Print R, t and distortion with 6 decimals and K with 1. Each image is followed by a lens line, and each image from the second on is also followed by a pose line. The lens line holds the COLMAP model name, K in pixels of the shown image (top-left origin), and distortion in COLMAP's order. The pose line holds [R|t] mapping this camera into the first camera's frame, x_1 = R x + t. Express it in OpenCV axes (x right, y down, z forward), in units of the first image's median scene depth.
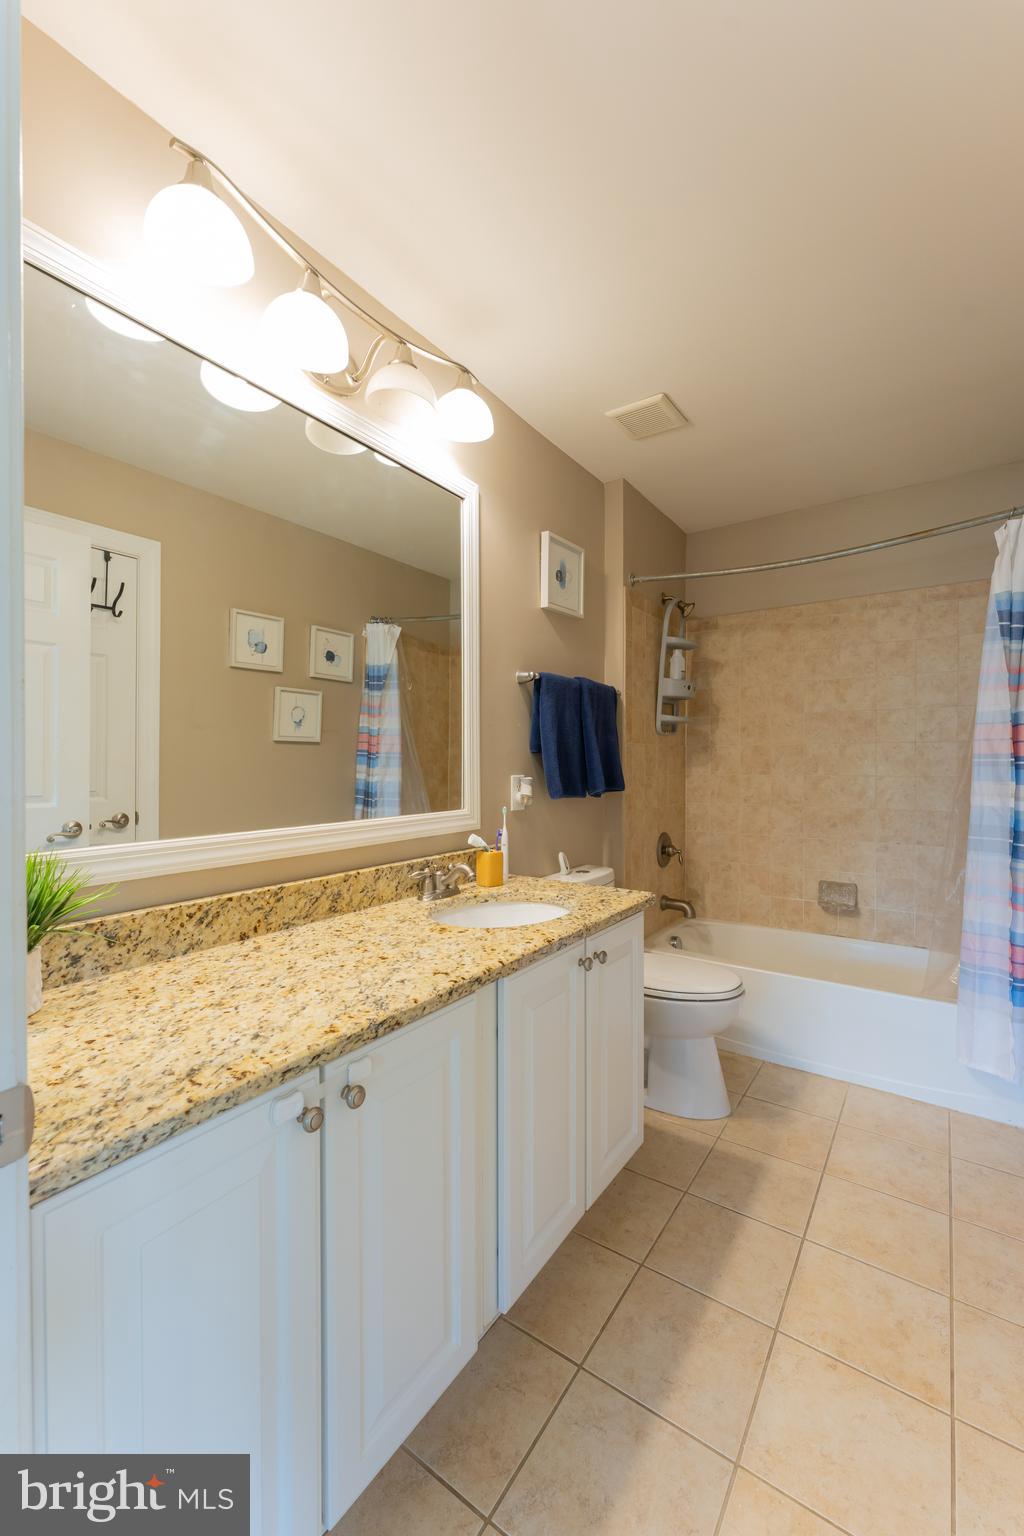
lens RADIAL K [[628.4, 0, 506.4], [0, 628.4, 766.3], [0, 0, 1]] dist [-0.001323, 0.000016]
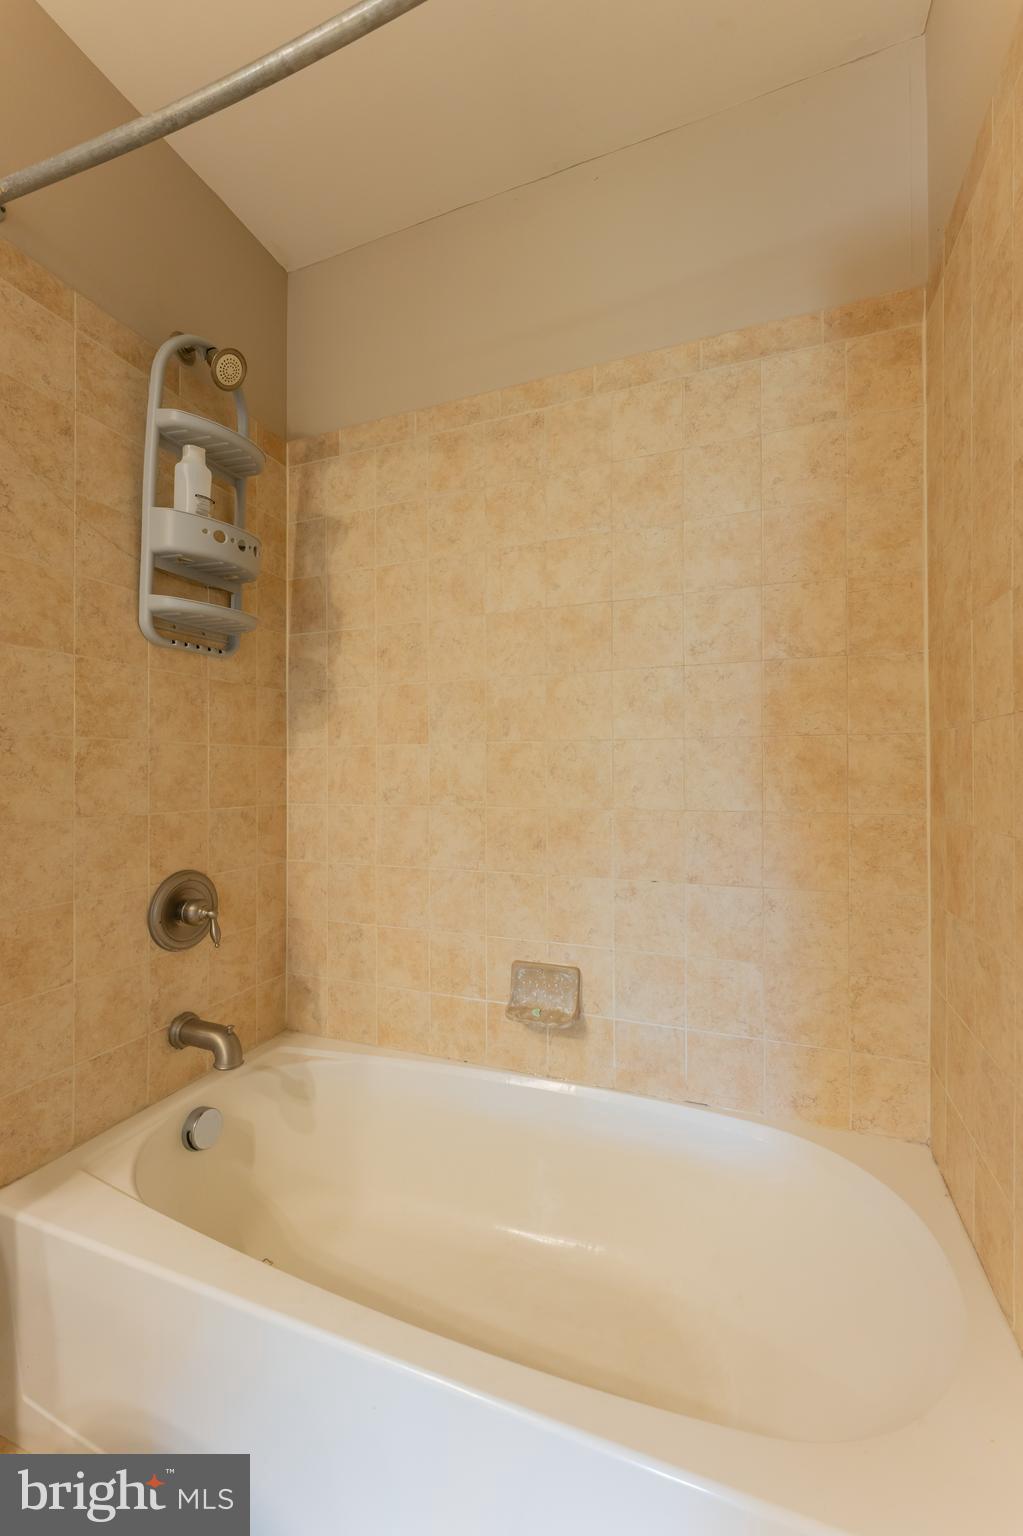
lens RADIAL K [[628.4, 0, 513.2], [0, 628.4, 764.6], [0, 0, 1]] dist [-0.001323, 0.000016]
pose [[0.970938, 0.003601, 0.239305, 0.383614], [0.002185, 0.999712, -0.023906, 0.043452], [-0.239323, 0.023734, 0.970650, 0.531280]]
